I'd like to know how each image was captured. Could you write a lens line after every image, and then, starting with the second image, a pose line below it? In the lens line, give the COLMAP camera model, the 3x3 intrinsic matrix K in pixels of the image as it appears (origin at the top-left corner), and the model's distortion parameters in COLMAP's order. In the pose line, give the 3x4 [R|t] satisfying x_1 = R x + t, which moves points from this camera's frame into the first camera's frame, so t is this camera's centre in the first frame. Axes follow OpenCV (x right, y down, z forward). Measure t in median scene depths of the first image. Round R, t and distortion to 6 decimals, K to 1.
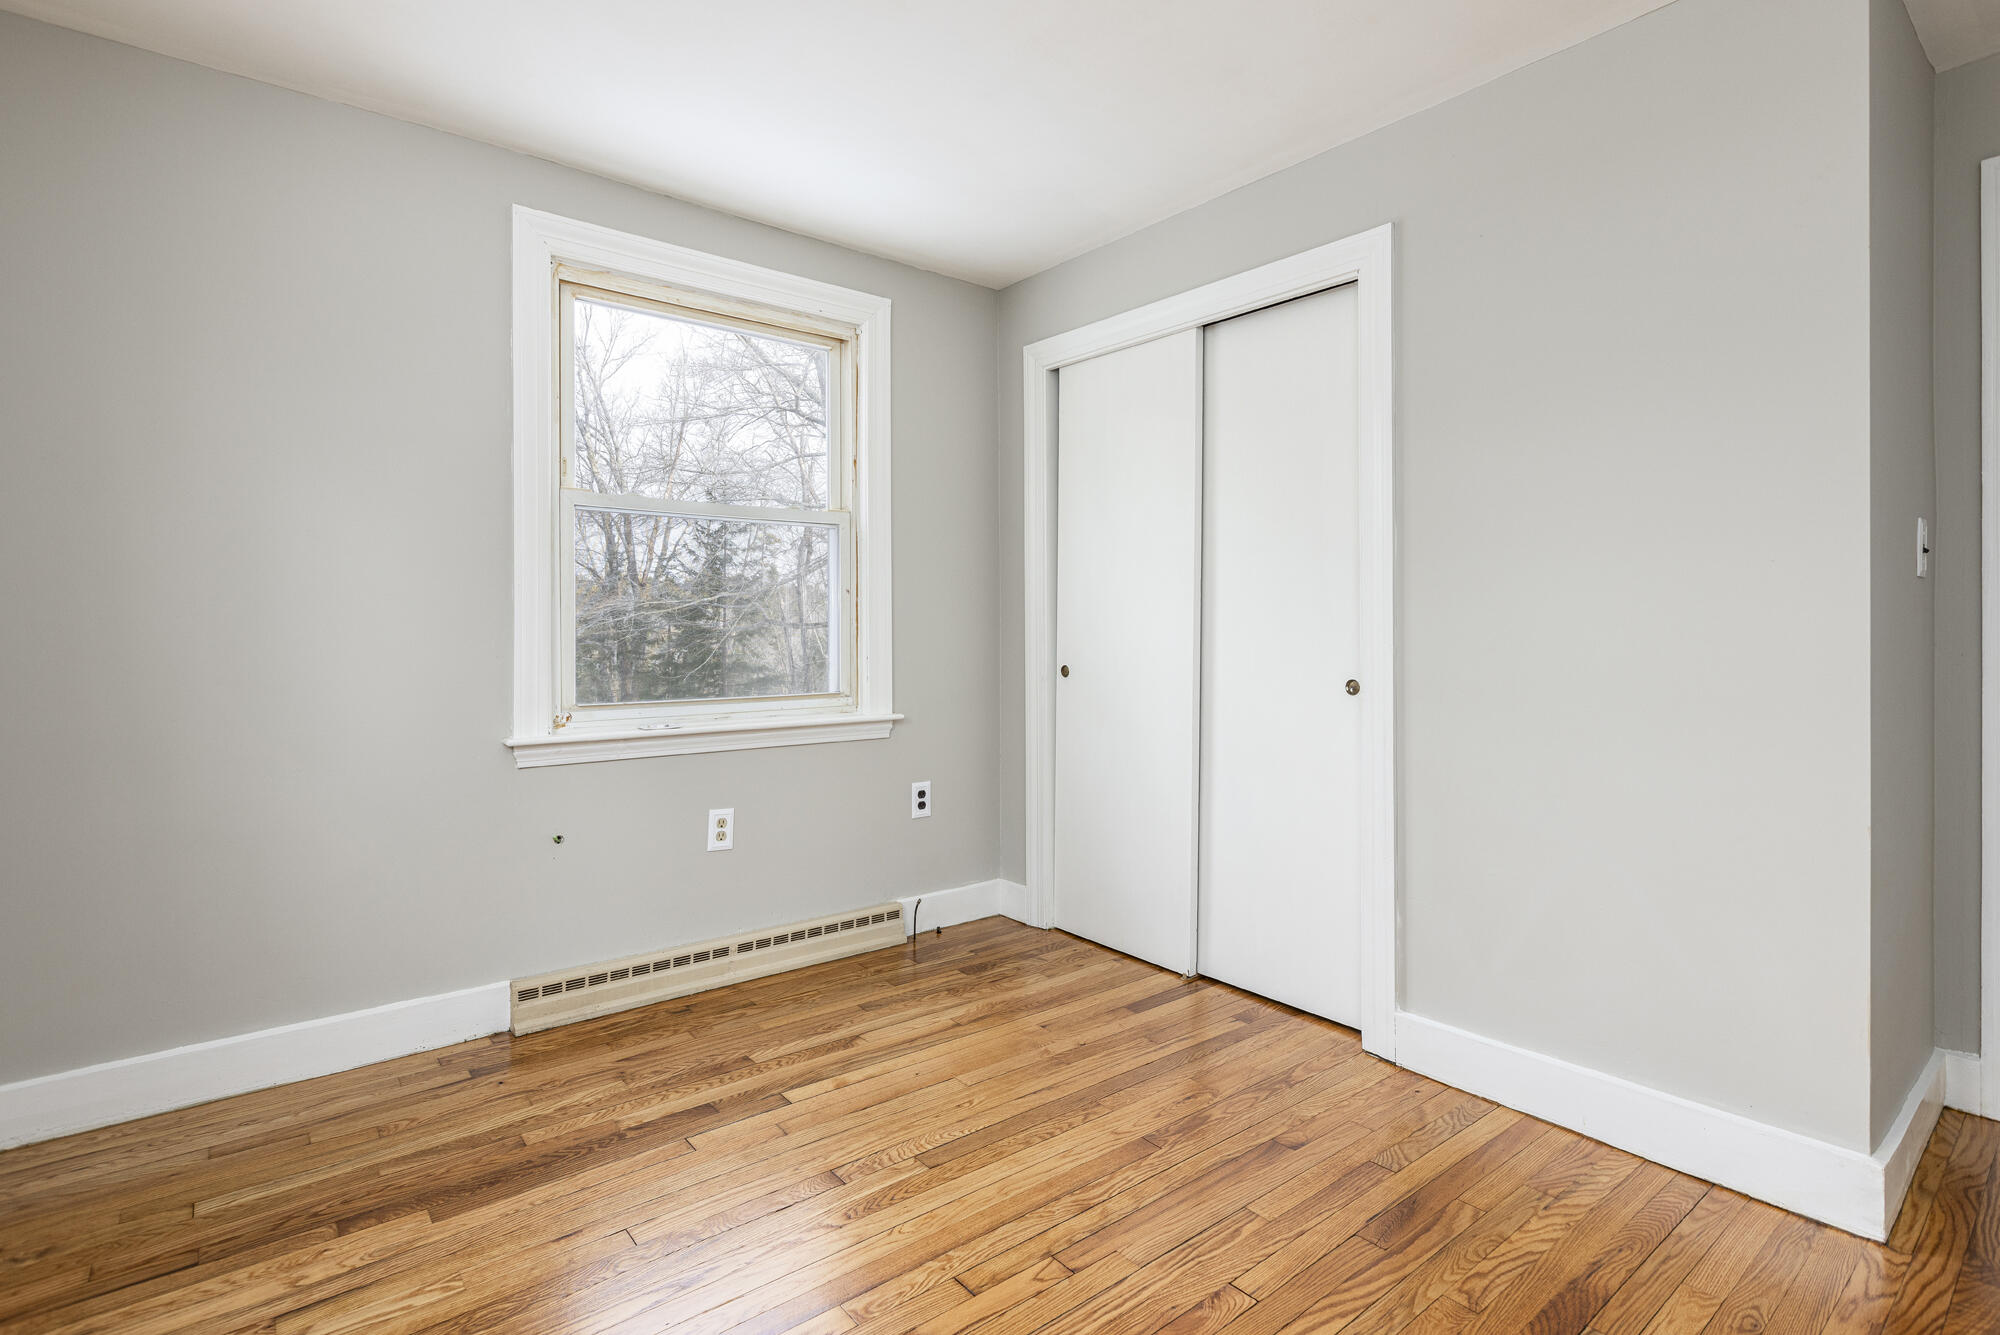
lens RADIAL K [[961.7, 0, 991.4], [0, 961.7, 647.1], [0, 0, 1]] dist [0.000257, -0.001195]
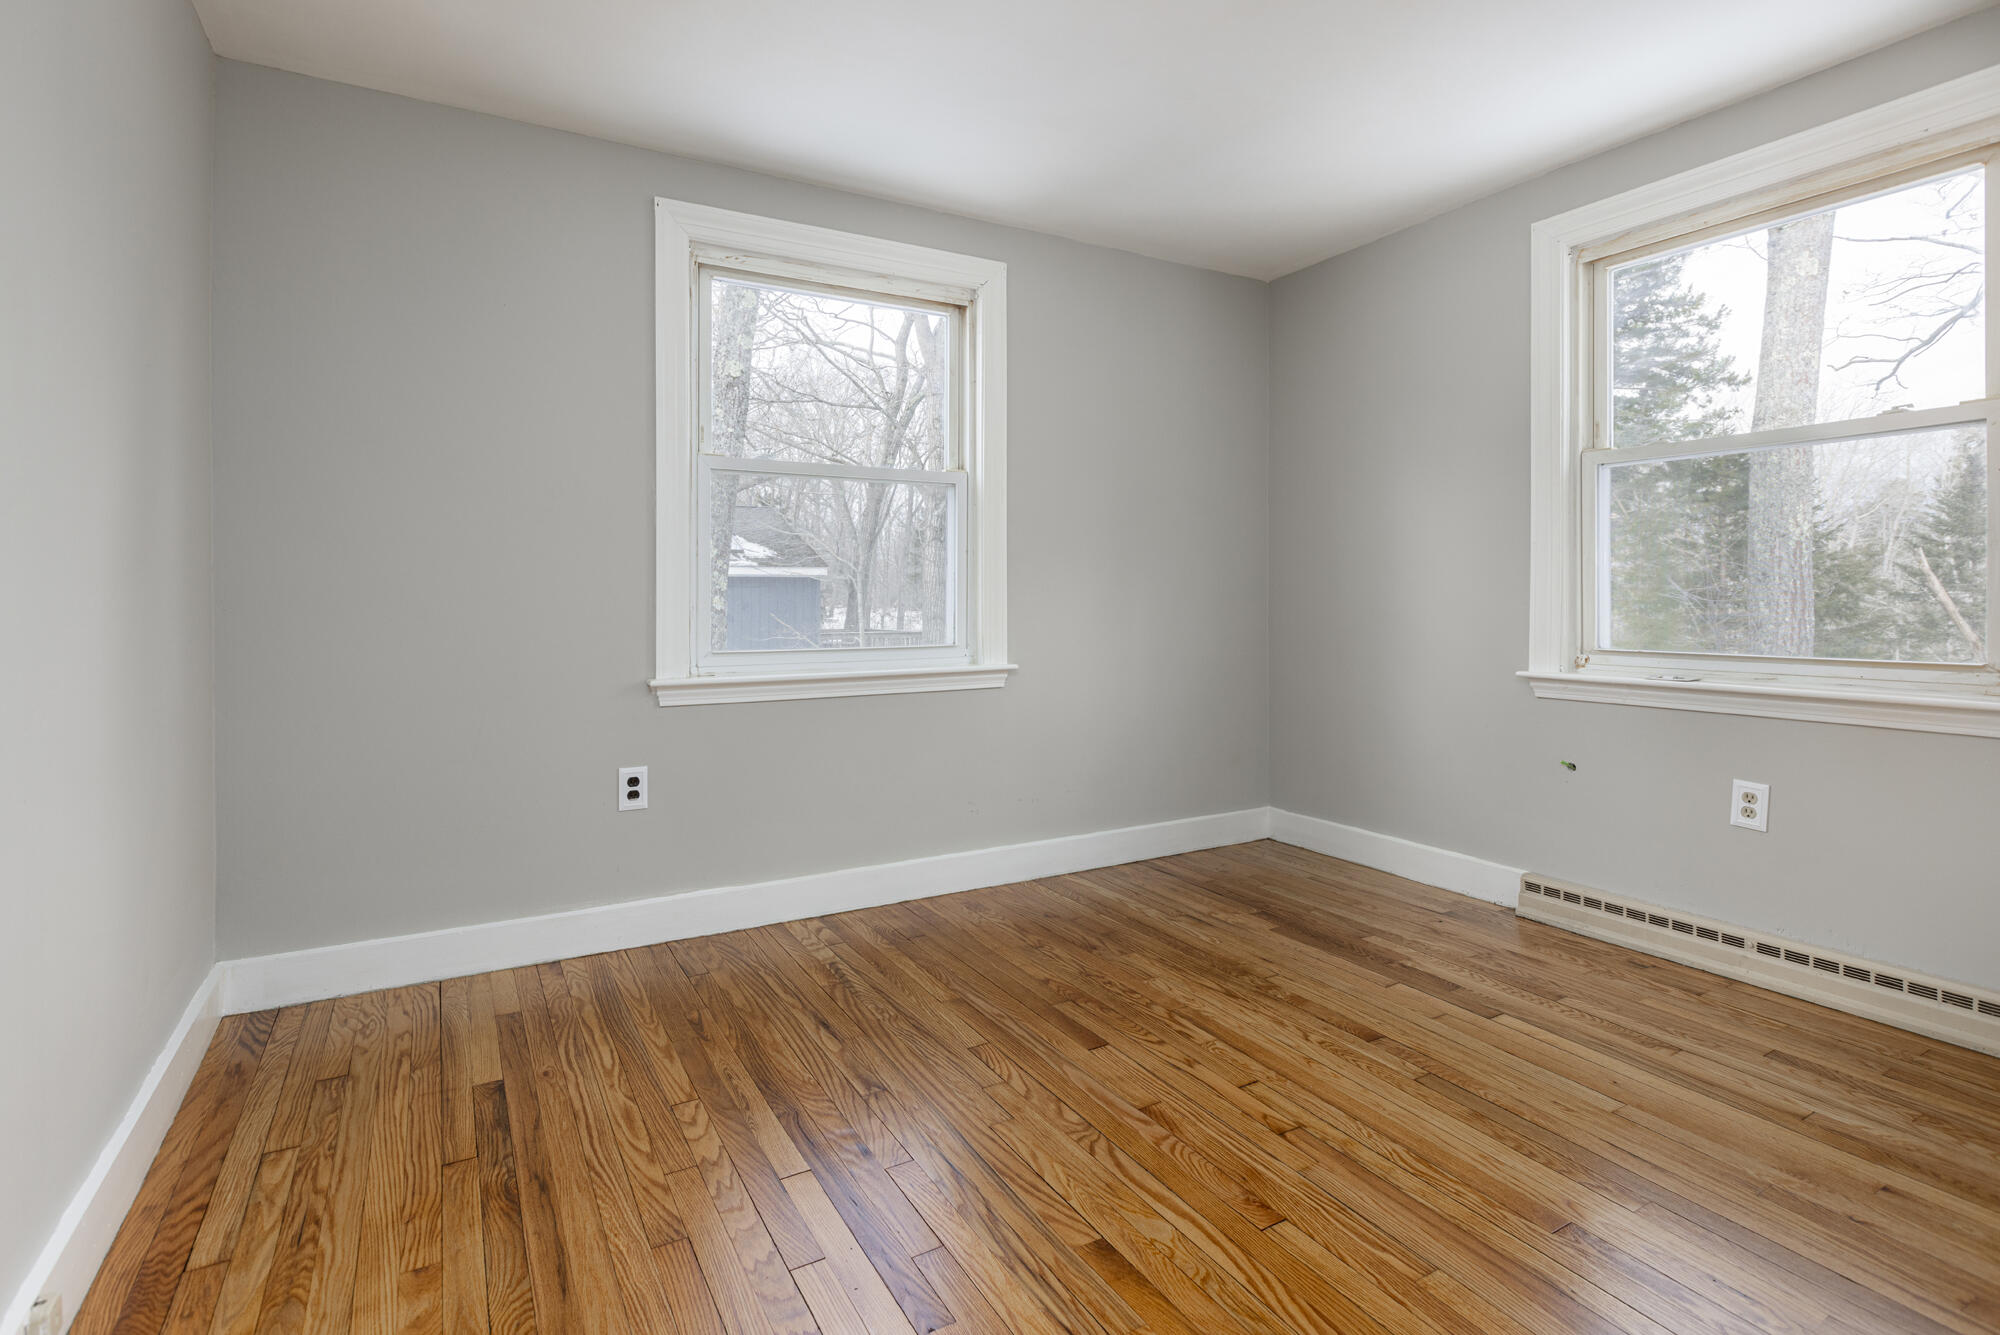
lens RADIAL K [[961.7, 0, 994.5], [0, 961.7, 592.7], [0, 0, 1]] dist [0.000257, -0.001195]
pose [[-0.150554, -0.001566, -0.988601, 0.771669], [-0.010515, 0.999945, 0.000018, 0.003510], [0.988546, 0.010398, -0.150562, 0.501976]]
